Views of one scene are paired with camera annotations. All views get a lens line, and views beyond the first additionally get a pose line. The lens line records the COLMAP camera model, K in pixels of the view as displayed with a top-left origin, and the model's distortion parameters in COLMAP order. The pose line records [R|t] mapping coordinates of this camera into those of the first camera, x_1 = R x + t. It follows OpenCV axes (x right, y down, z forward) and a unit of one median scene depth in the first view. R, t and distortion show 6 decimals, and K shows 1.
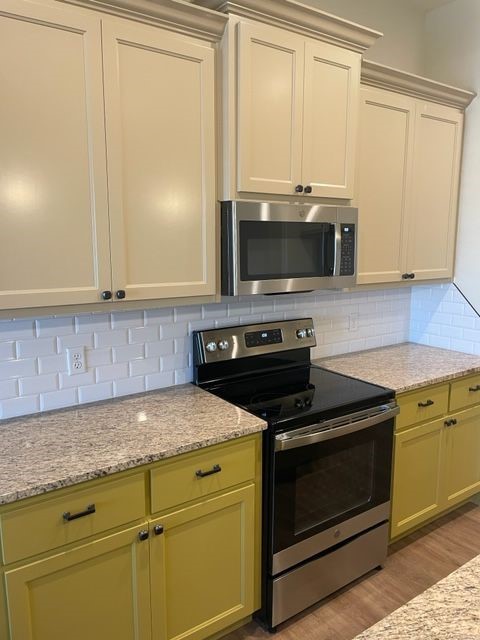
lens RADIAL K [[493.9, 0, 240.0], [0, 493.9, 320.0], [0, 0, 1]] dist [0.163212, -0.191066]
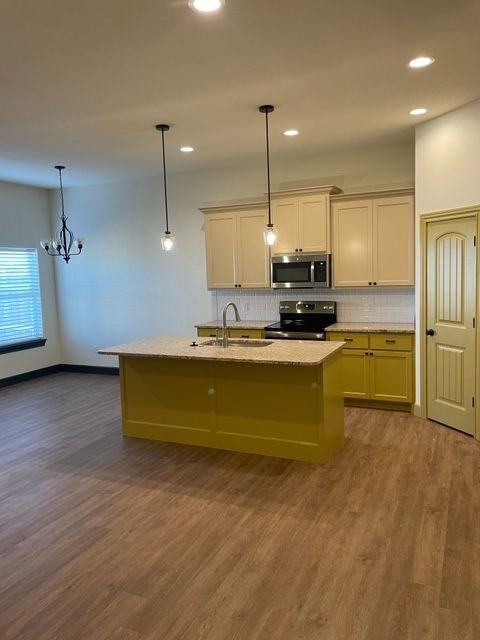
lens RADIAL K [[493.9, 0, 240.0], [0, 493.9, 320.0], [0, 0, 1]] dist [0.163212, -0.191066]
pose [[0.491985, 0.070803, -0.867720, 2.245882], [-0.105839, 0.994159, 0.021111, 0.090796], [0.864146, 0.081452, 0.496605, -0.570089]]
